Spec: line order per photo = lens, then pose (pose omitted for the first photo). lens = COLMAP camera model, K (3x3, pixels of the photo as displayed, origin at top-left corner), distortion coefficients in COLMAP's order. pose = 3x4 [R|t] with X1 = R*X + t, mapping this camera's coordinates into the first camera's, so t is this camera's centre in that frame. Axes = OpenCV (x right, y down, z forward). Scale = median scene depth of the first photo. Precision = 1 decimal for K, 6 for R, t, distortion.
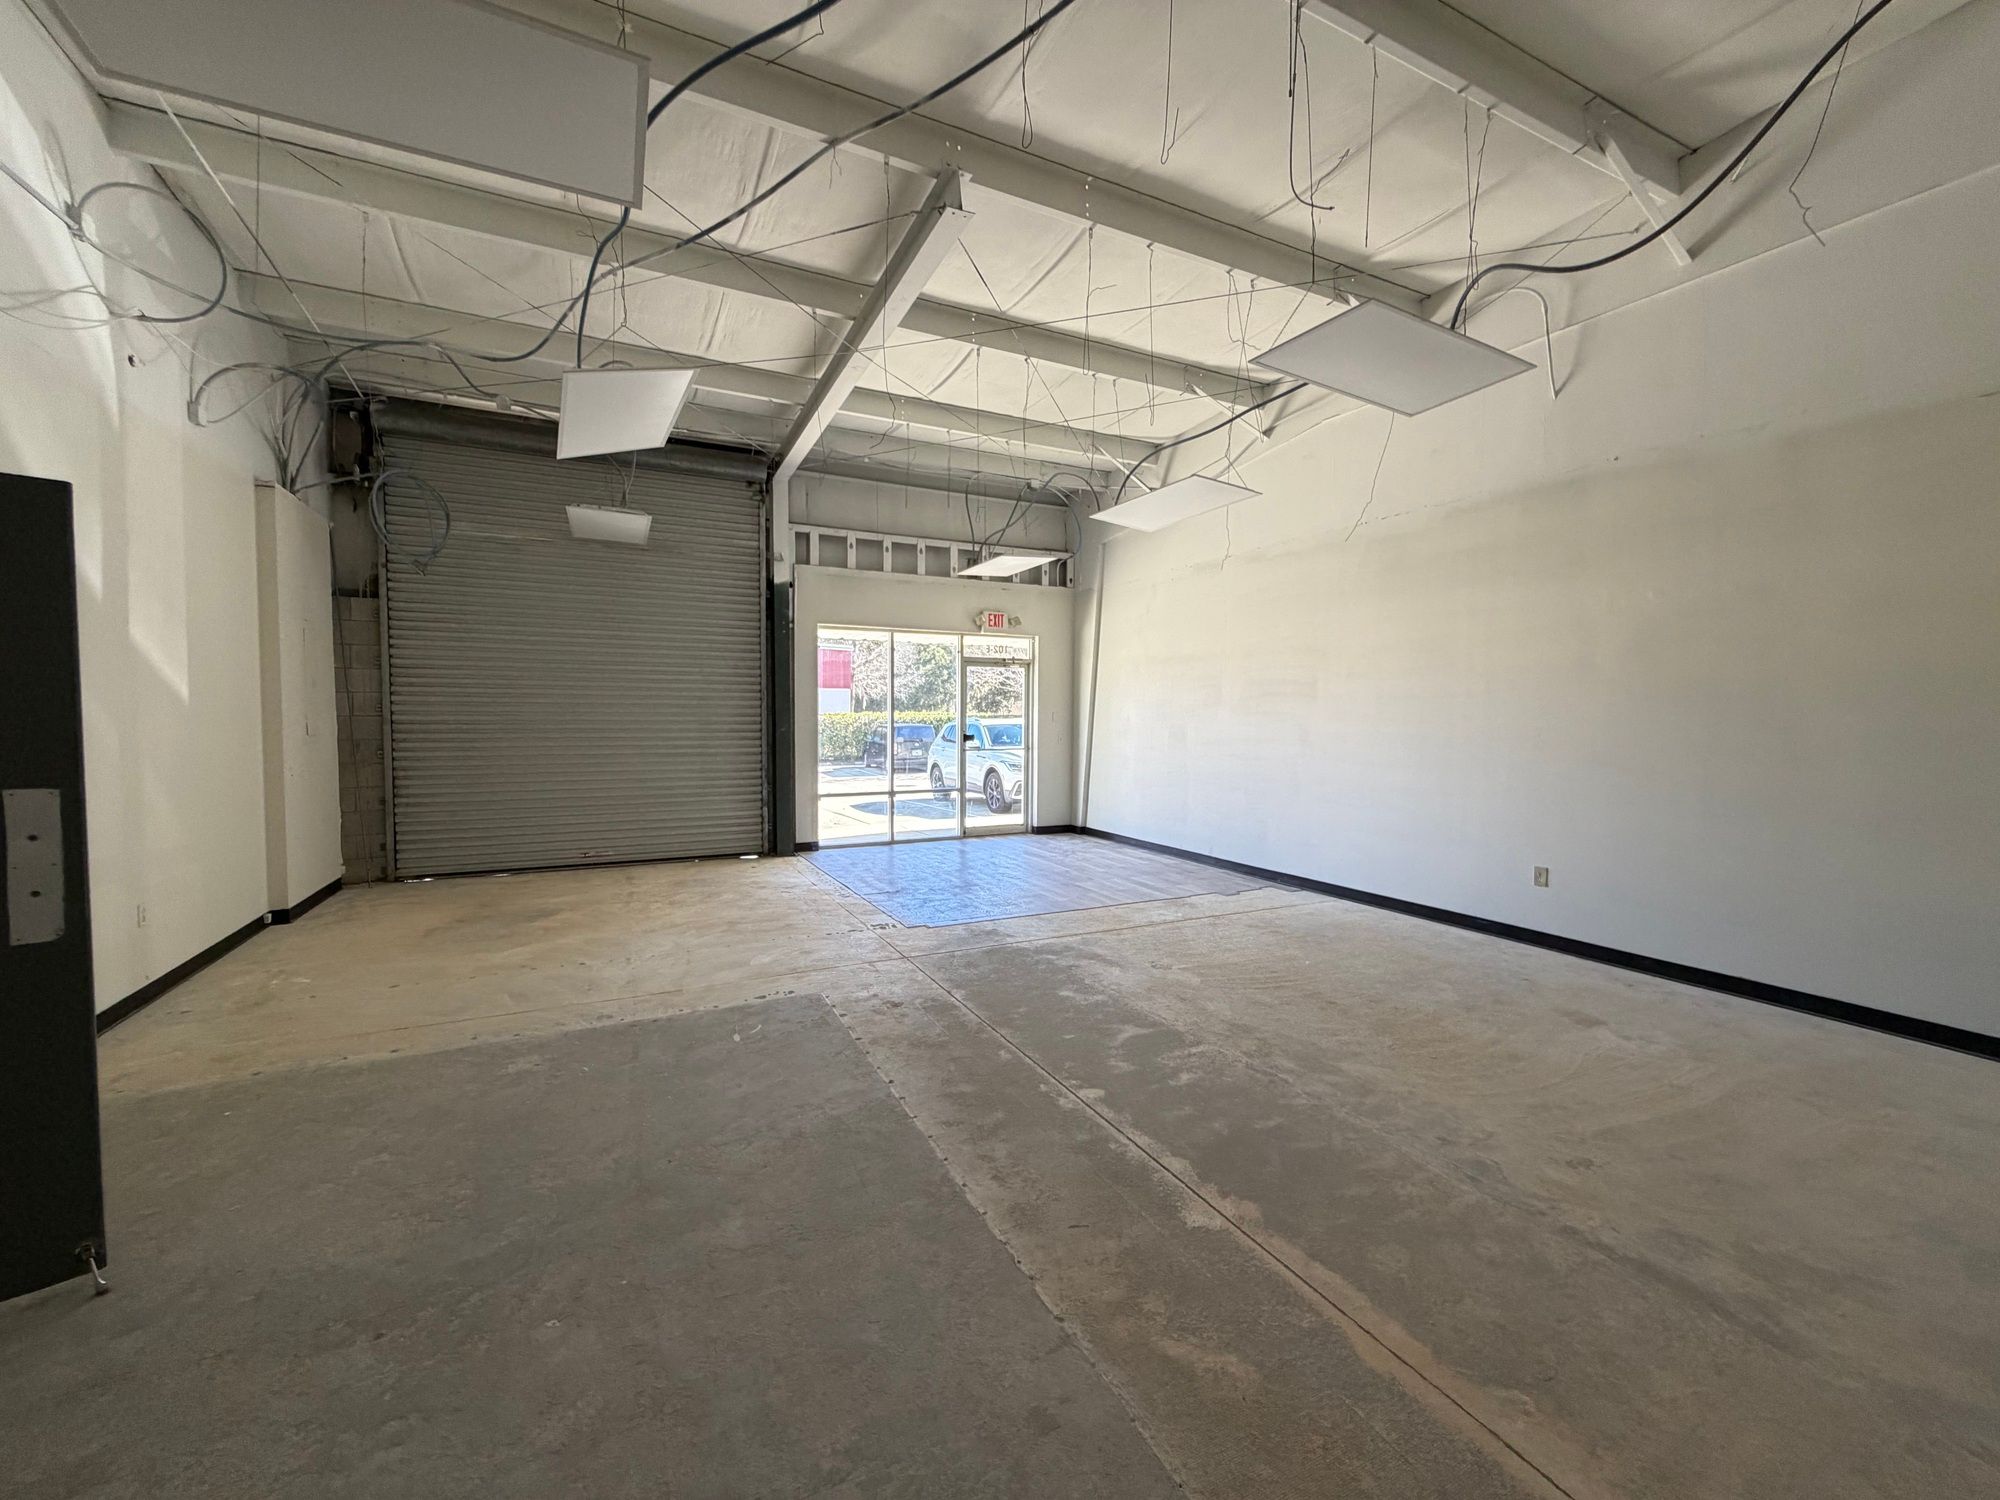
lens RADIAL K [[793.3, 0, 988.7], [0, 793.3, 748.3], [0, 0, 1]] dist [-0.001405, -0.000452]
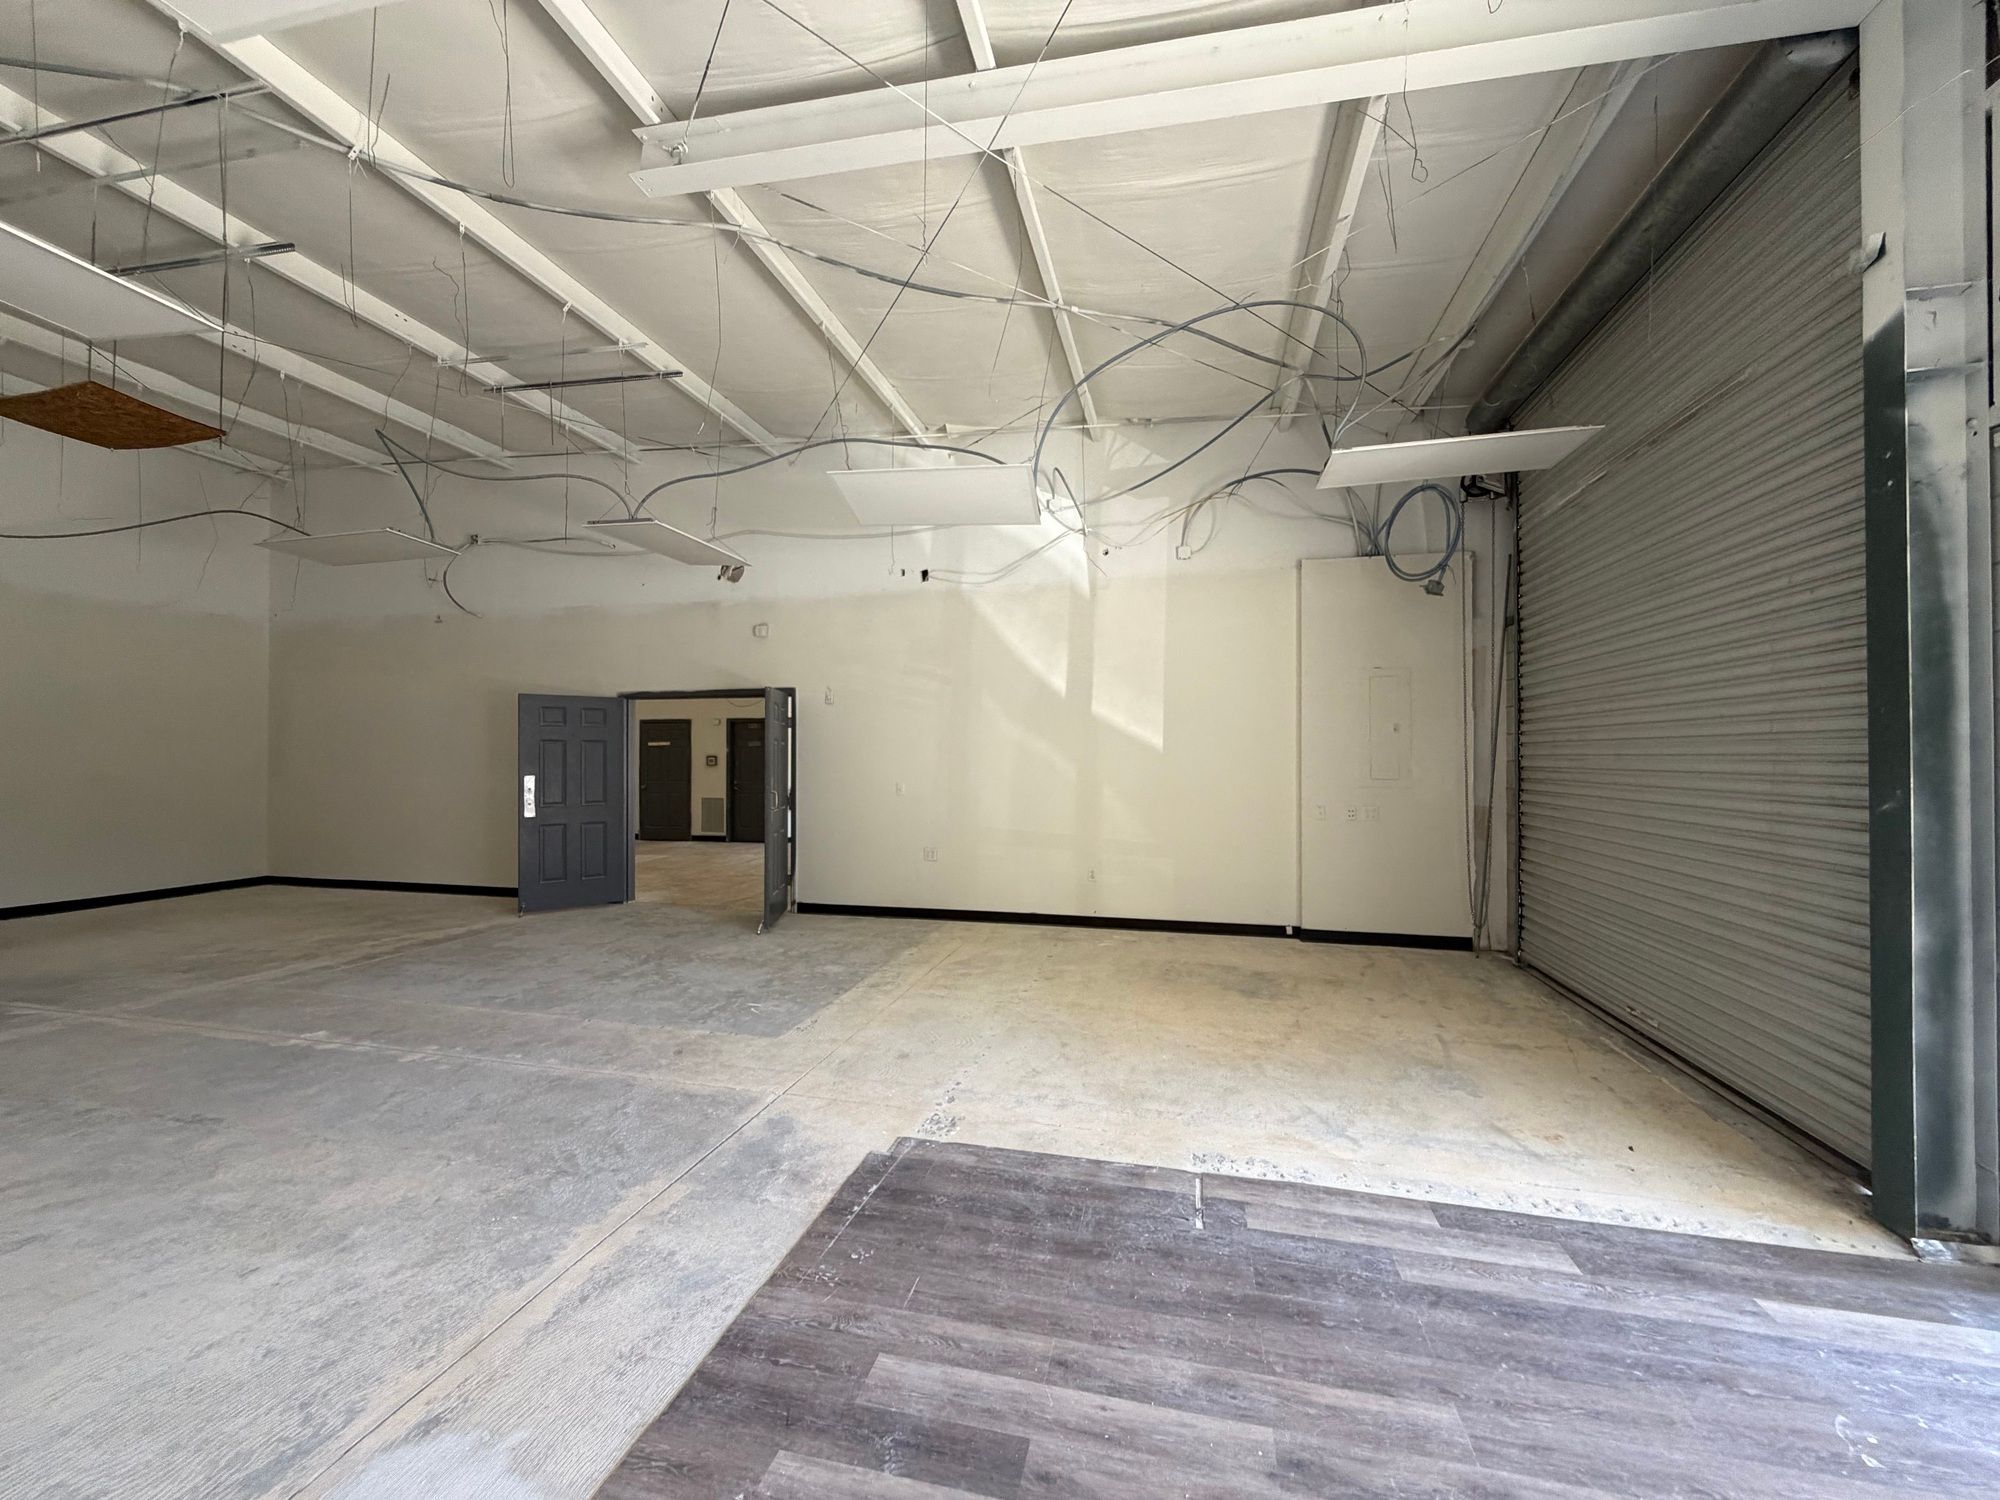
lens RADIAL K [[793.3, 0, 1001.5], [0, 793.3, 747.4], [0, 0, 1]] dist [-0.001405, -0.000452]
pose [[-0.634658, -0.011157, -0.772713, 0.564773], [-0.036410, 0.999217, 0.015478, -0.119090], [0.771935, 0.037958, -0.634567, 2.765017]]
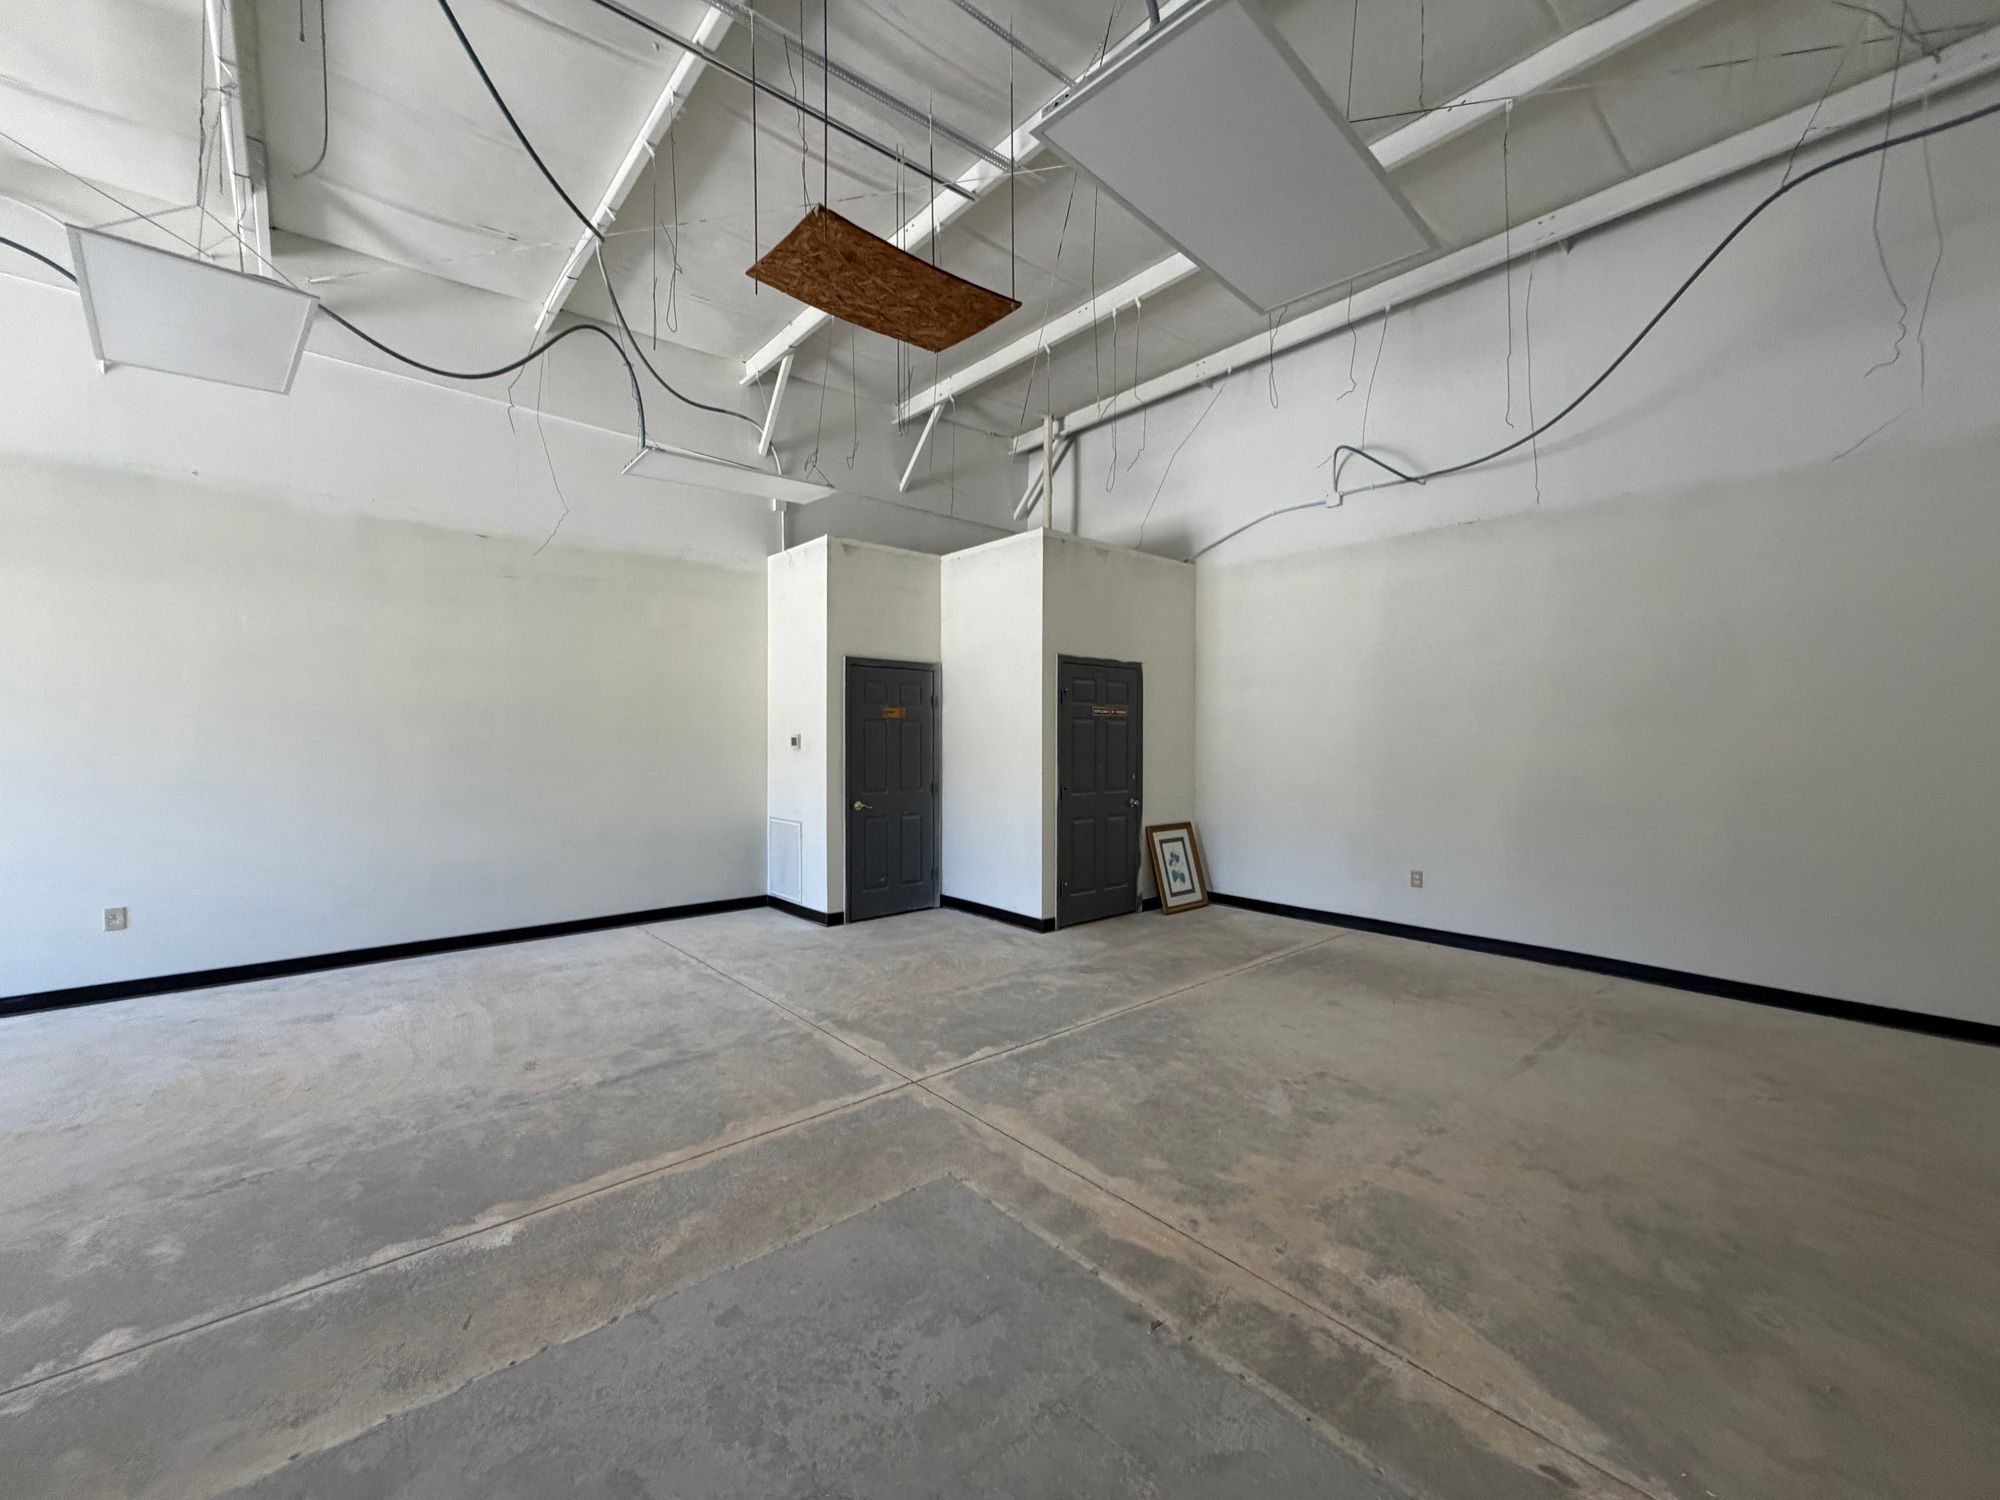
lens RADIAL K [[793.3, 0, 996.8], [0, 793.3, 743.3], [0, 0, 1]] dist [-0.001405, -0.000452]
pose [[-0.263917, -0.009353, 0.964500, -0.715049], [0.036295, 0.999148, 0.019620, -0.022641], [-0.963862, 0.040185, -0.263353, 0.527829]]
